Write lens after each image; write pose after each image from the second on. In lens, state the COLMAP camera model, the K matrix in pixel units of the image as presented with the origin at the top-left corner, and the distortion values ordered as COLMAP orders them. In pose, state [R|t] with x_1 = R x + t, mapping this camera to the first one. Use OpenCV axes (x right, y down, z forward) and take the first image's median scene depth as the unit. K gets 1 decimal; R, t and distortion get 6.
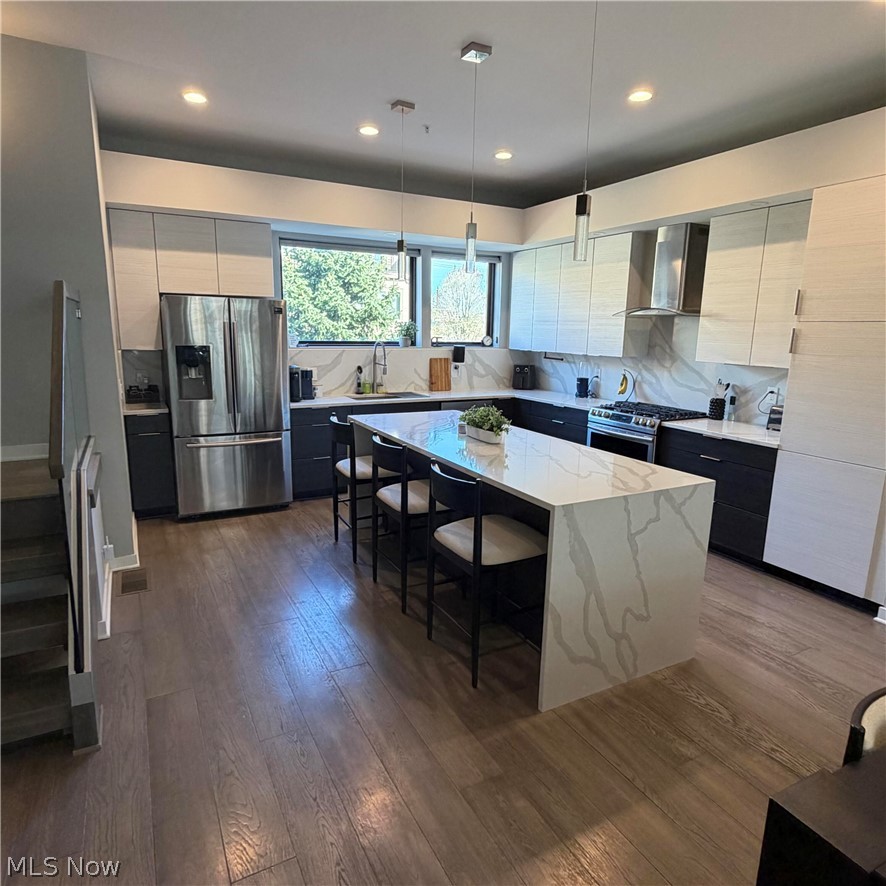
lens RADIAL K [[568.8, 0, 440.8], [0, 568.8, 445.1], [0, 0, 1]] dist [-0.007349, -0.000731]
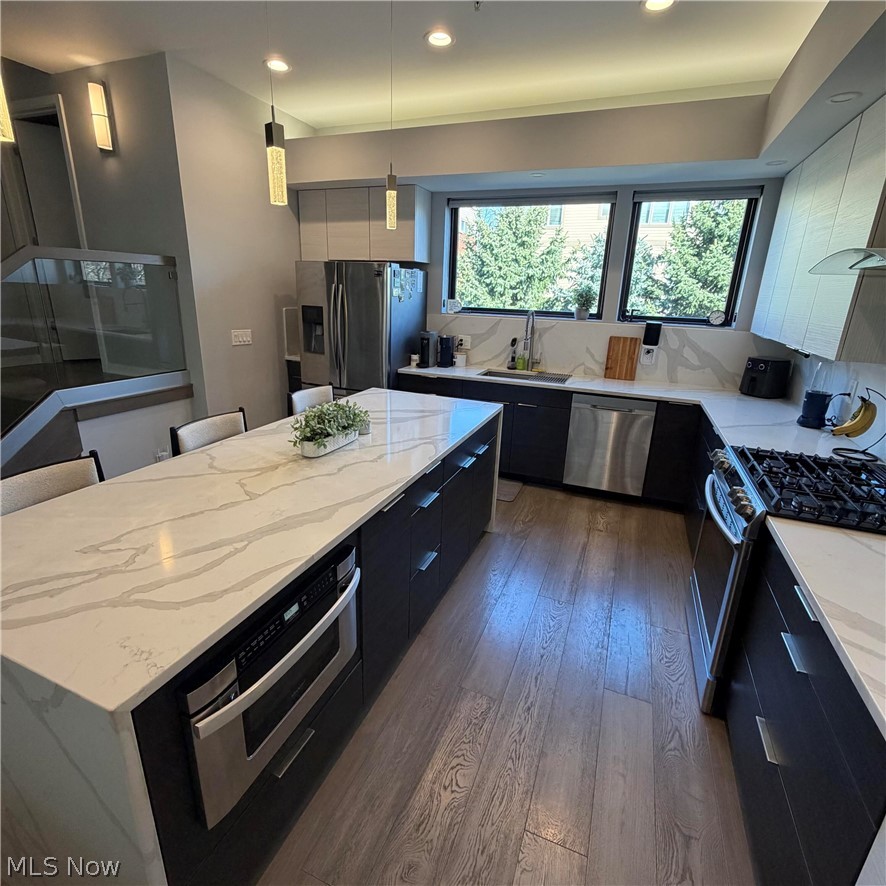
lens RADIAL K [[473.1, 0, 443.5], [0, 473.1, 434.1], [0, 0, 1]] dist [-0.005754, 0.000527]
pose [[0.635196, 0.230002, -0.737309, 0.343516], [-0.176332, 0.972604, 0.151491, -0.079239], [0.751953, 0.033785, 0.658351, 0.401893]]
